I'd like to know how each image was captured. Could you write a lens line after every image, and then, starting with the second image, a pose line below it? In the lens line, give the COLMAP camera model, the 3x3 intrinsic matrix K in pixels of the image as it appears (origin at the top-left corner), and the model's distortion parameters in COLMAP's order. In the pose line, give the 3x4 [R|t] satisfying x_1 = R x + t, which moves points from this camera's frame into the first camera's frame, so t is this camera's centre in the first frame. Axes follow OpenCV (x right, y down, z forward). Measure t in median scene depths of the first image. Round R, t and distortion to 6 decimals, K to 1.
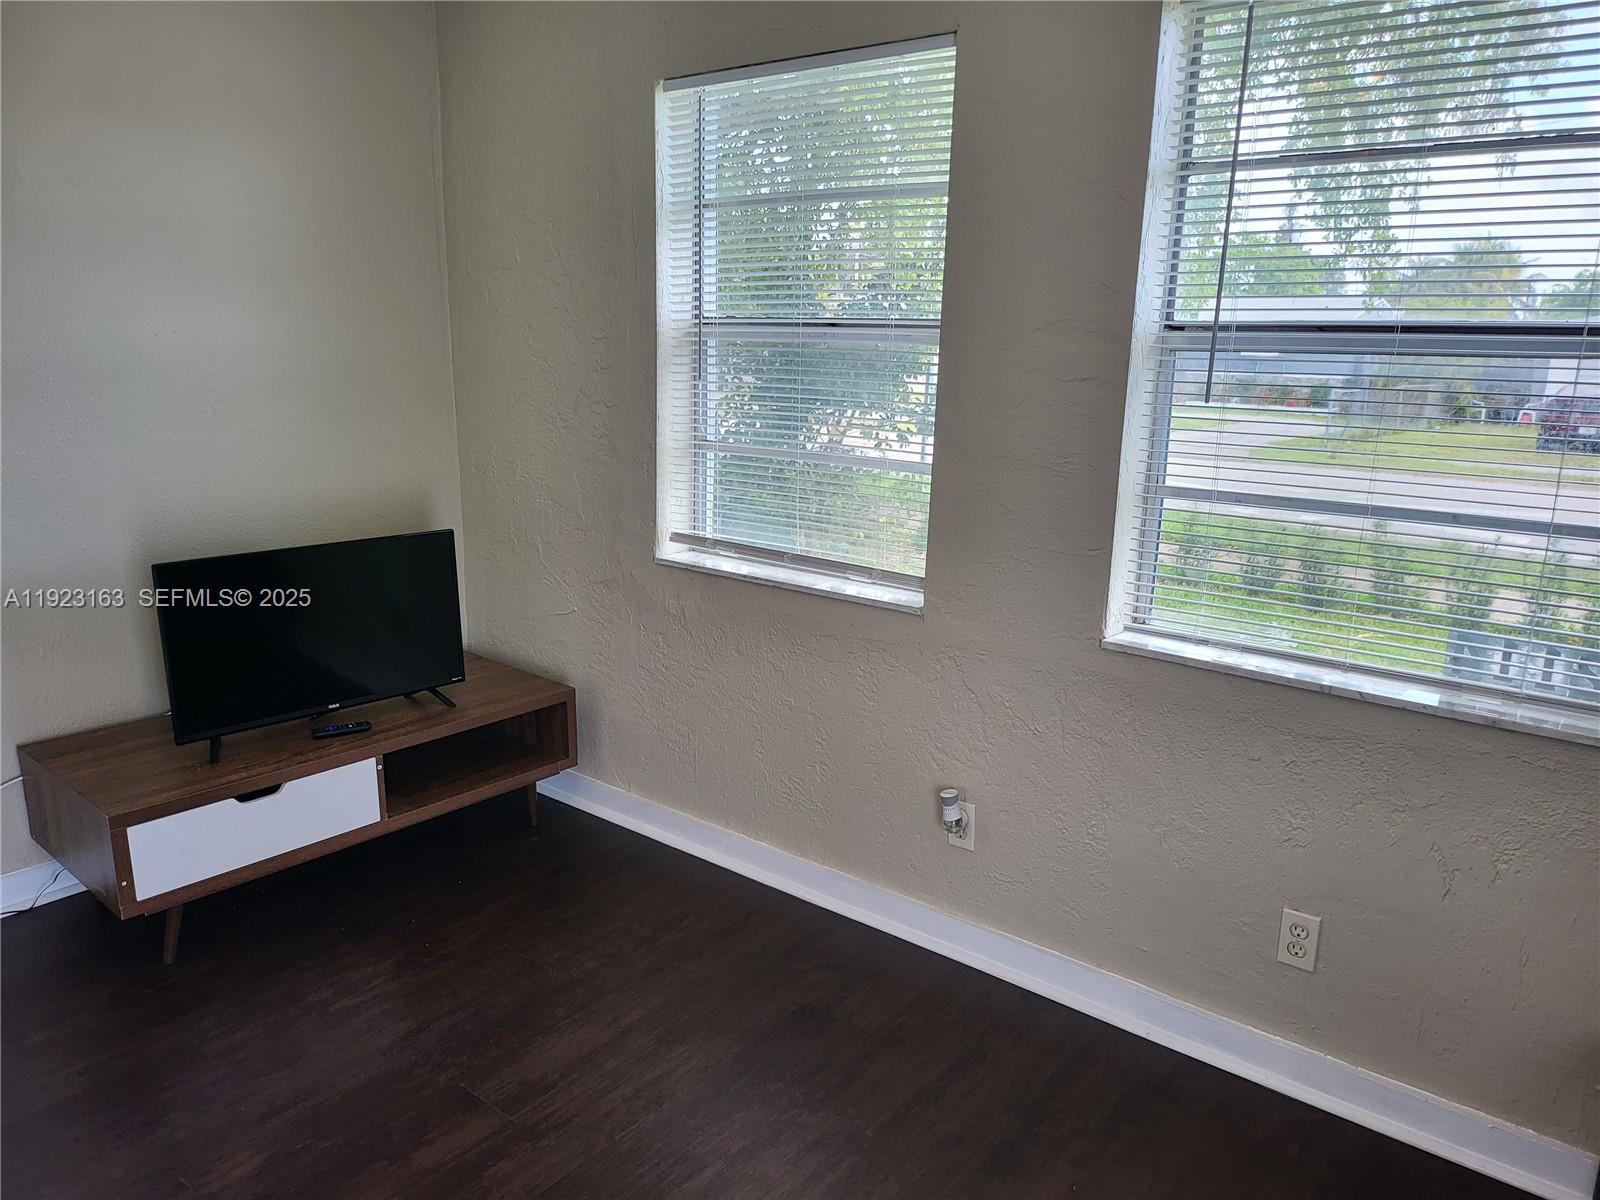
lens RADIAL K [[1113.4, 0, 804.8], [0, 1113.4, 611.0], [0, 0, 1]] dist [0.069814, -0.091749]
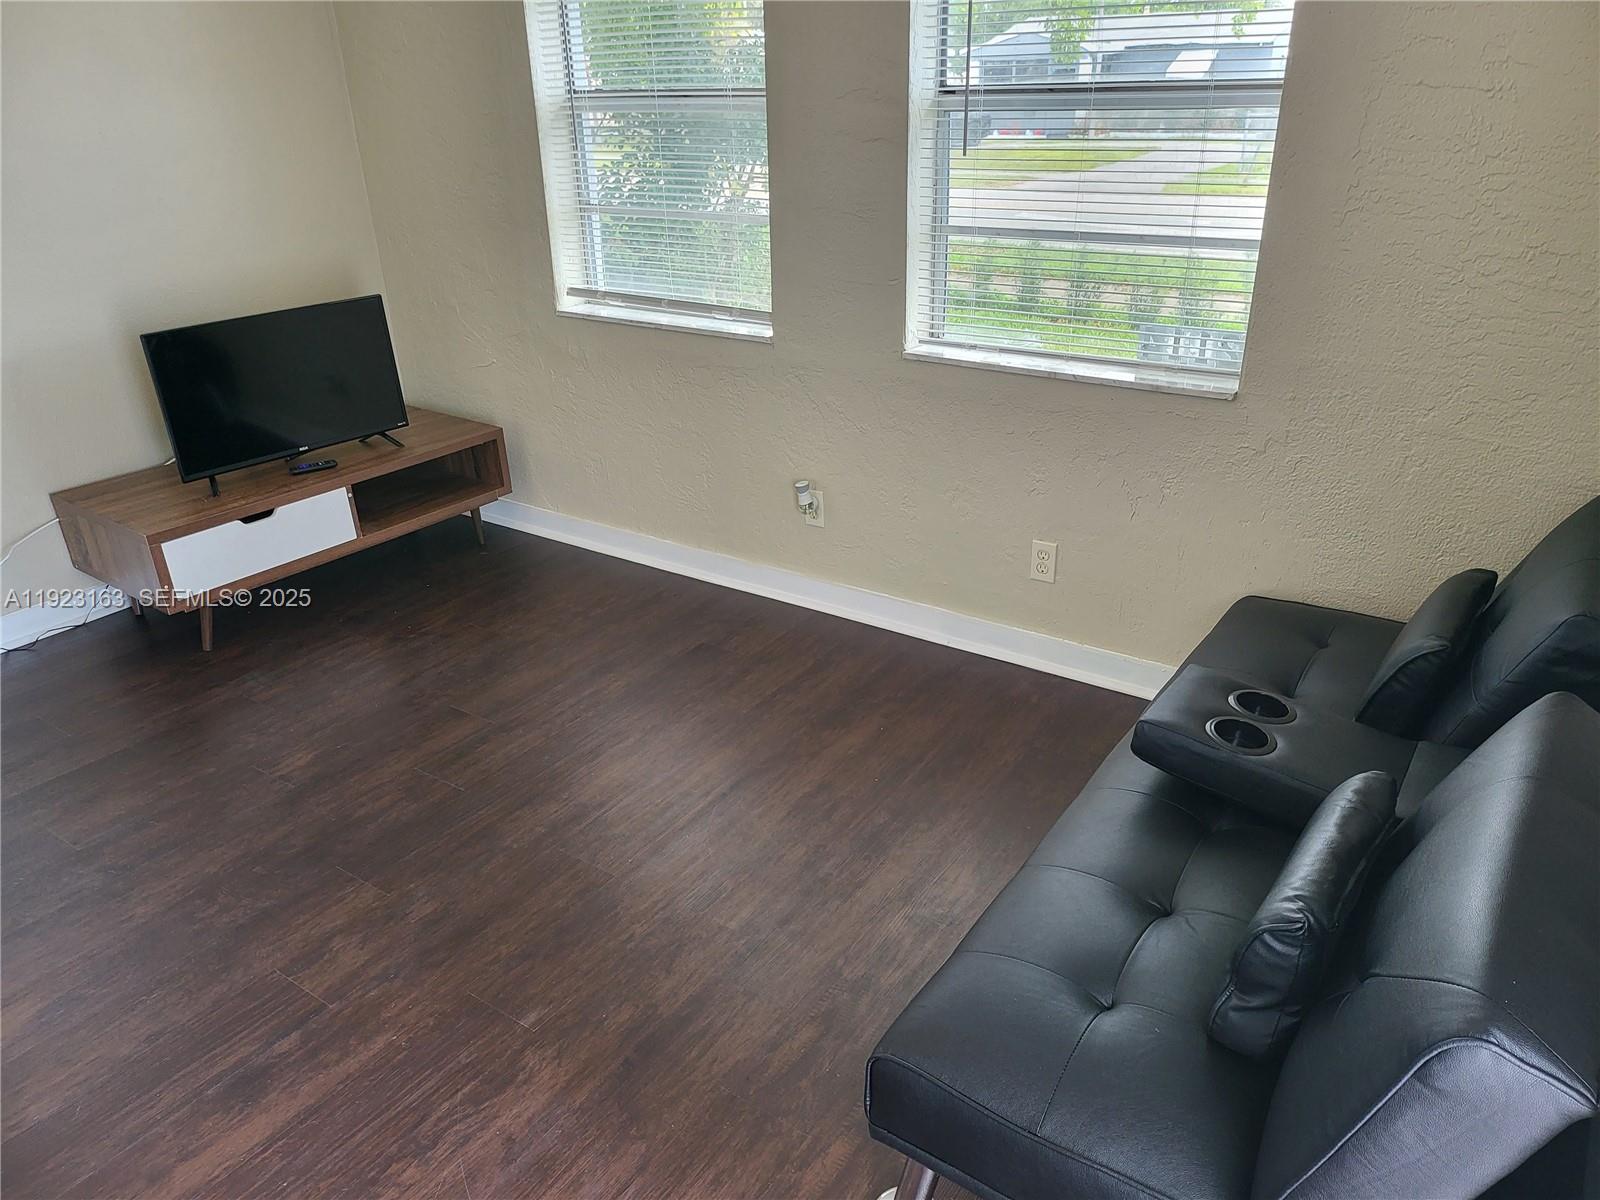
lens RADIAL K [[1113.4, 0, 804.8], [0, 1113.4, 611.0], [0, 0, 1]] dist [0.069814, -0.091749]
pose [[0.996613, -0.069005, 0.044739, 0.064490], [0.058421, 0.976929, 0.205421, 0.041904], [-0.057882, -0.202111, 0.977651, -0.296601]]
